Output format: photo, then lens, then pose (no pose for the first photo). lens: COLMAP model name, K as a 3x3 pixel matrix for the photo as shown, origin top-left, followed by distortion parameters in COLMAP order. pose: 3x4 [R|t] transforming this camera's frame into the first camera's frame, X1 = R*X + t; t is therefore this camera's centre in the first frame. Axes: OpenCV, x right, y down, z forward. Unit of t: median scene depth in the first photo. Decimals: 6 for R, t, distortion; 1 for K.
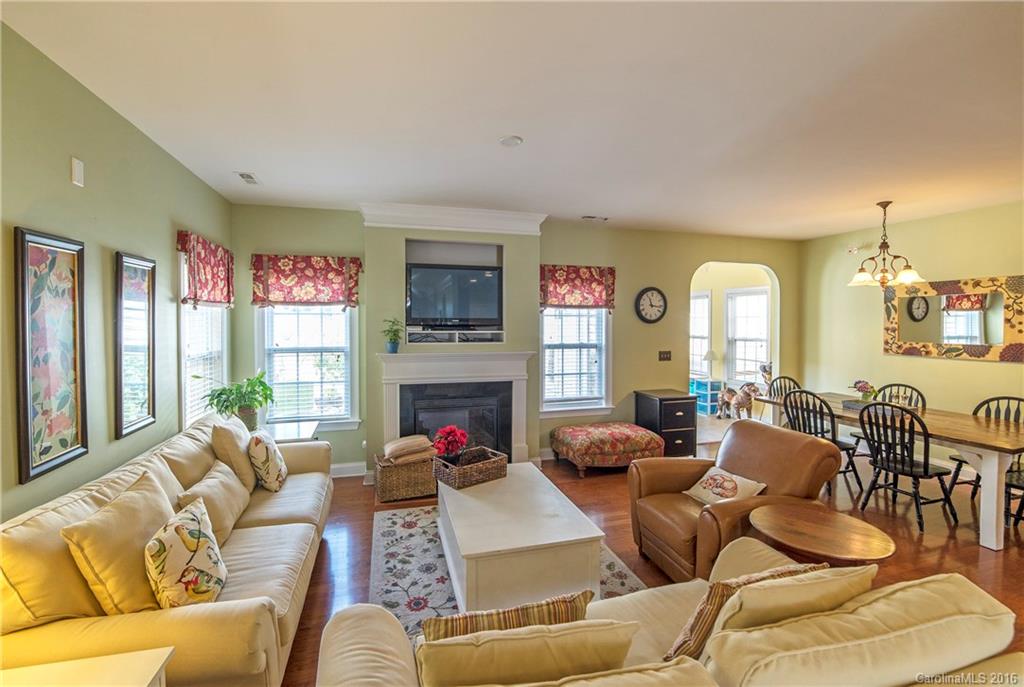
lens RADIAL K [[447.7, 0, 499.2], [0, 447.7, 326.5], [0, 0, 1]] dist [-0.003435, -0.000017]
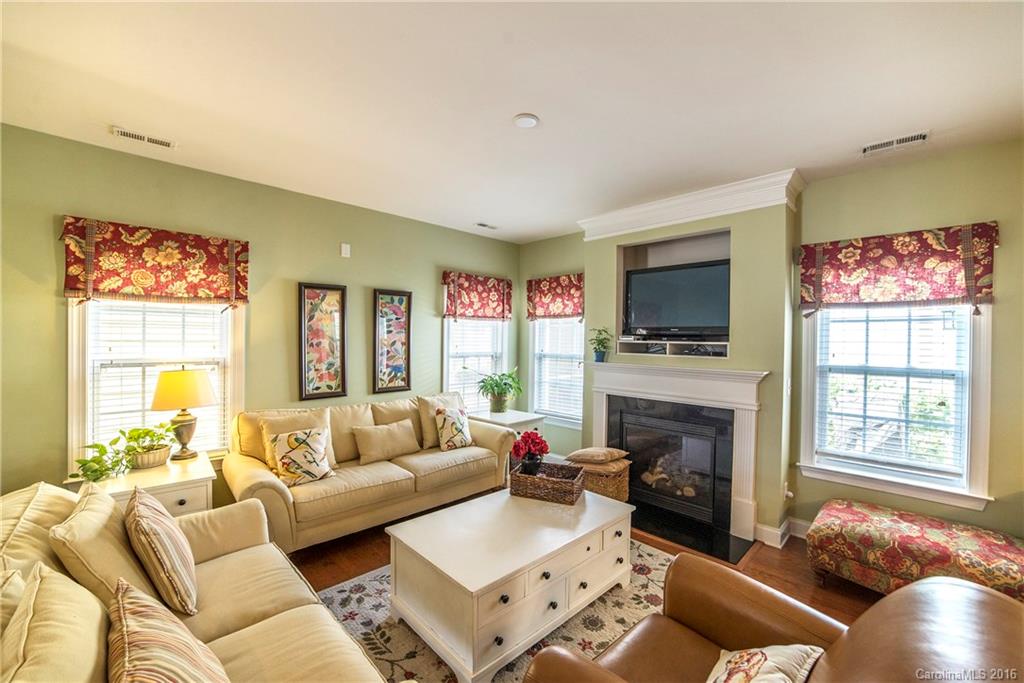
lens RADIAL K [[411.1, 0, 512.0], [0, 411.1, 341.5], [0, 0, 1]] dist [-0.020591, 0.000539]
pose [[0.485704, 0.009601, -0.874071, 0.453085], [-0.021956, 0.999758, -0.001219, 0.017947], [0.873848, 0.019783, 0.485797, 0.362642]]
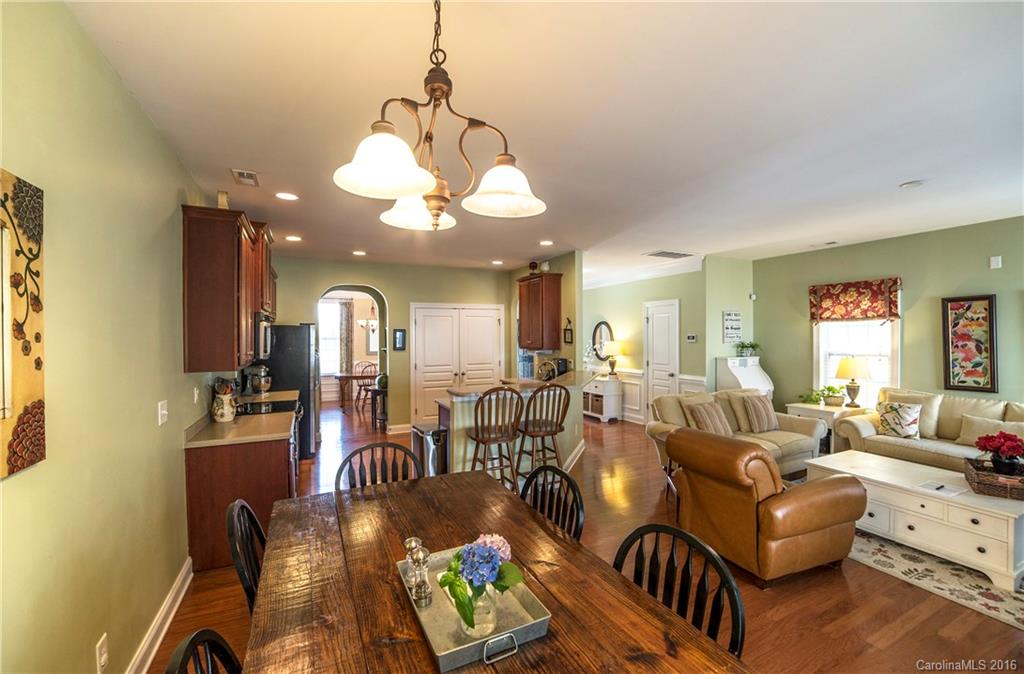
lens RADIAL K [[424.3, 0, 532.1], [0, 424.3, 337.2], [0, 0, 1]] dist [-0.000701, 0.000661]
pose [[-0.974495, 0.005475, -0.224344, 0.802747], [0.001067, 0.999804, 0.019766, -0.011319], [0.224409, 0.019023, -0.974309, 1.174954]]
